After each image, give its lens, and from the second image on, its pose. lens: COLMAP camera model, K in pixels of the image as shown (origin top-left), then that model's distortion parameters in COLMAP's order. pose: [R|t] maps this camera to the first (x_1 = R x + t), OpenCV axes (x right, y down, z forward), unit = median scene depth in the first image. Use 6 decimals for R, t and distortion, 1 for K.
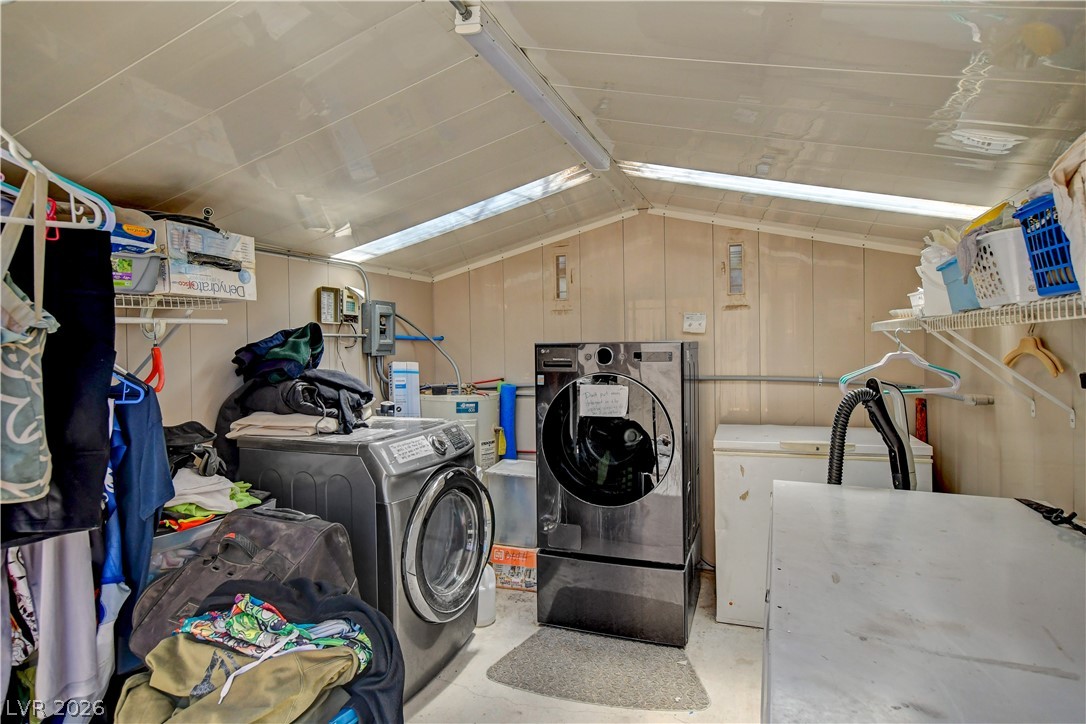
lens RADIAL K [[593.4, 0, 540.1], [0, 593.4, 355.7], [0, 0, 1]] dist [-0.000507, 0.001359]
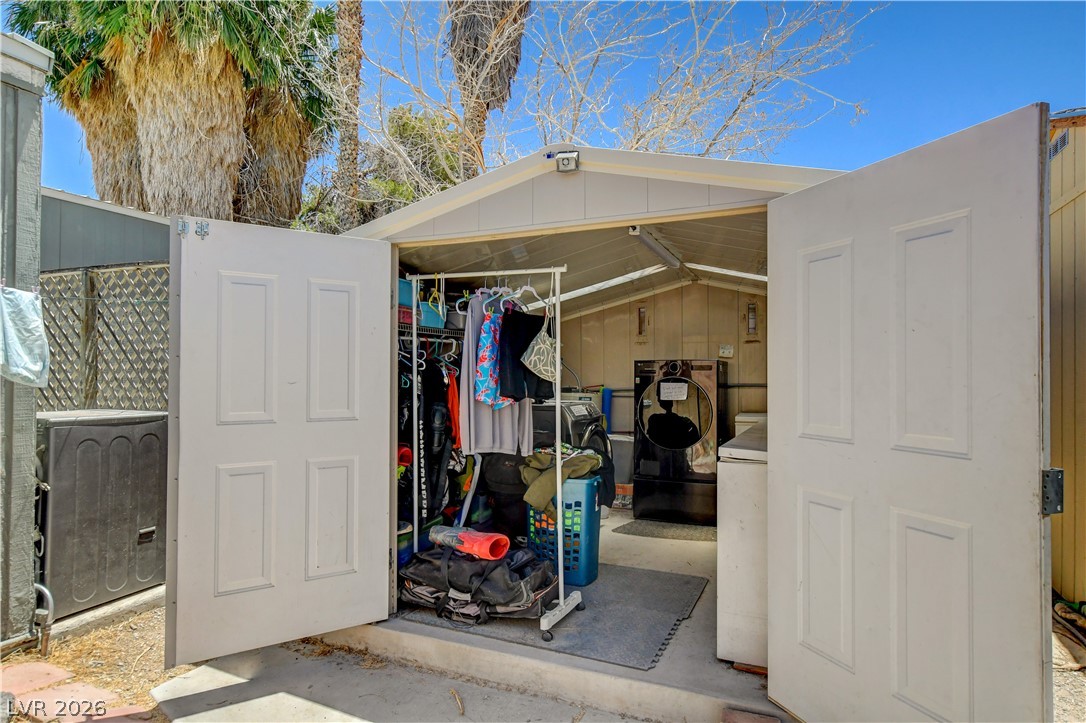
lens RADIAL K [[613.4, 0, 546.0], [0, 613.4, 378.7], [0, 0, 1]] dist [-0.000280, 0.000316]
pose [[0.998769, 0.015996, -0.046946, -0.156160], [-0.016931, 0.999665, -0.019598, 0.063111], [0.046617, 0.020369, 0.998705, -0.715467]]
